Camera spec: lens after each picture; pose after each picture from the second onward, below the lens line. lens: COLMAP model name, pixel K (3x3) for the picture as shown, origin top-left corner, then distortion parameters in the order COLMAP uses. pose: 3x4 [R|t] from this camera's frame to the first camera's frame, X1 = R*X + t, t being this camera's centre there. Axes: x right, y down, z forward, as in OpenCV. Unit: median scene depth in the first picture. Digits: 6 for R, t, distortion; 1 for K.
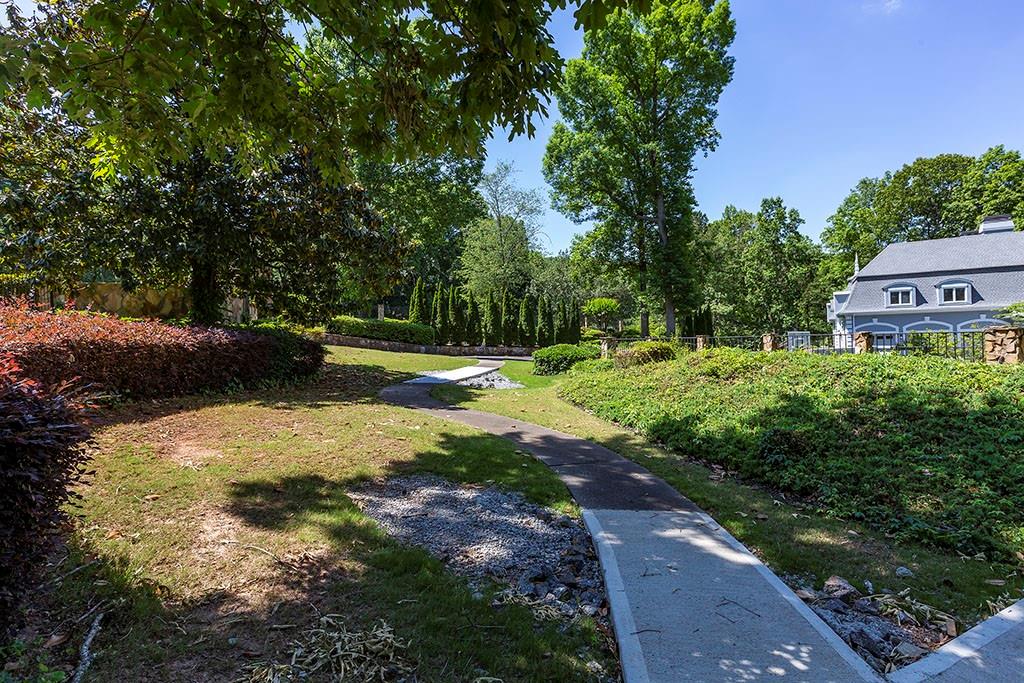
lens RADIAL K [[509.7, 0, 506.1], [0, 509.7, 339.3], [0, 0, 1]] dist [-0.001655, -0.000444]
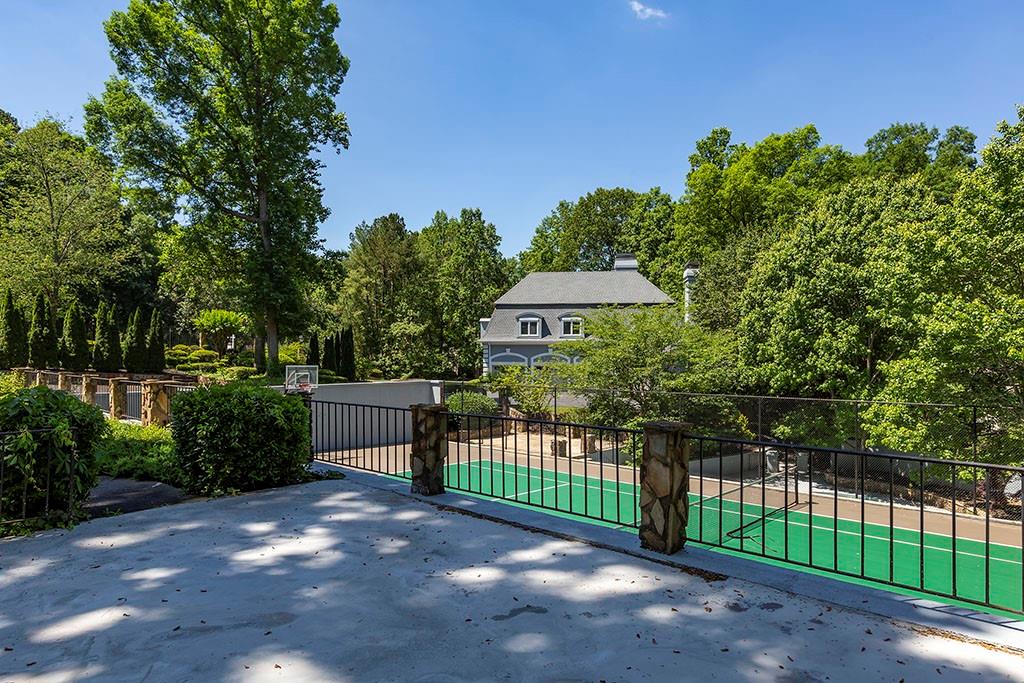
lens RADIAL K [[632.4, 0, 513.5], [0, 632.4, 347.6], [0, 0, 1]] dist [-0.001099, 0.001157]
pose [[0.907975, 0.034187, 0.417628, 0.236158], [-0.028140, 0.999391, -0.020631, -0.018050], [-0.418079, 0.006980, 0.908384, -0.095223]]
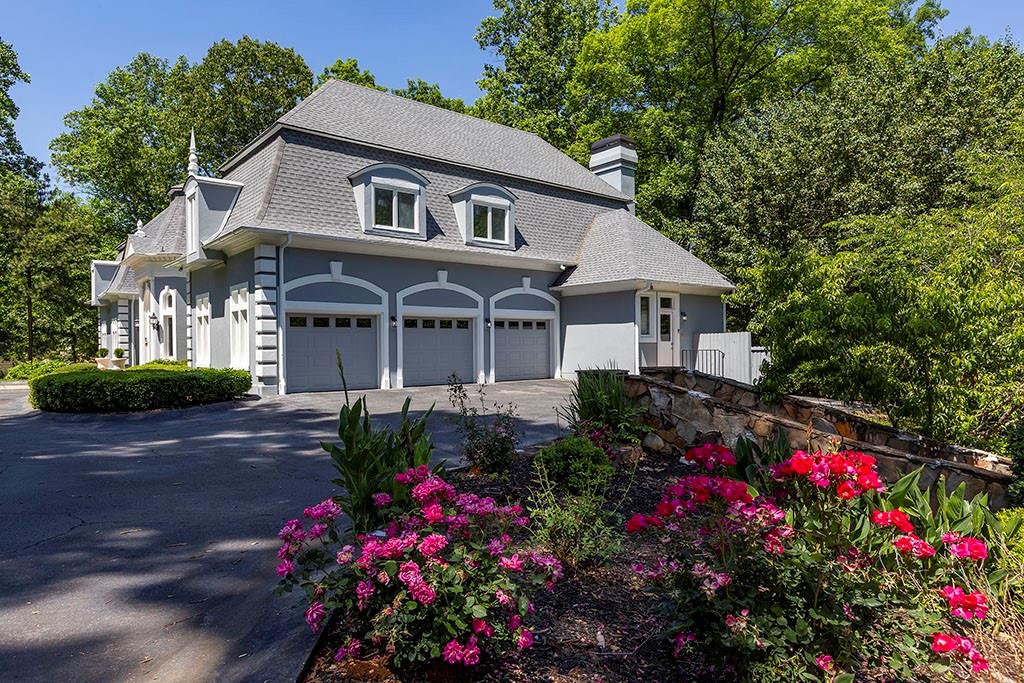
lens RADIAL K [[632.4, 0, 509.6], [0, 632.4, 345.8], [0, 0, 1]] dist [-0.001099, 0.001157]
pose [[0.333291, 0.027501, 0.942423, 0.392422], [-0.000772, 0.999582, -0.028896, 0.023824], [-0.942824, 0.008904, 0.333173, 0.776003]]
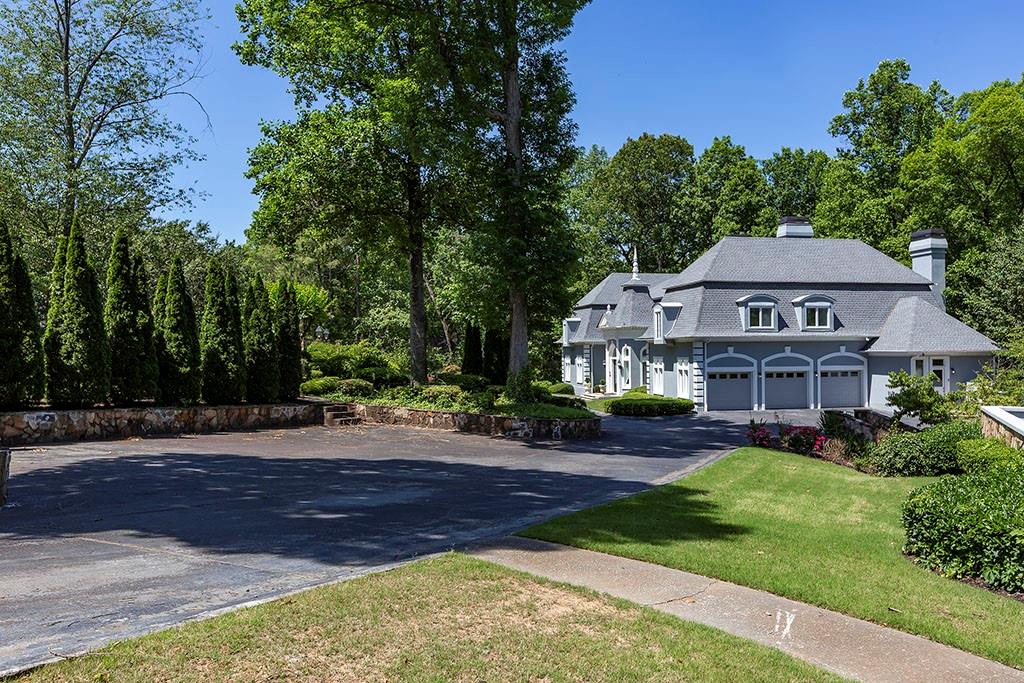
lens RADIAL K [[755.5, 0, 510.8], [0, 755.5, 340.2], [0, 0, 1]] dist [0.003392, -0.001227]
pose [[0.746613, 0.030726, 0.664549, -0.129997], [-0.014984, 0.999456, -0.029376, -0.017006], [-0.665090, 0.011975, 0.746667, 0.471956]]
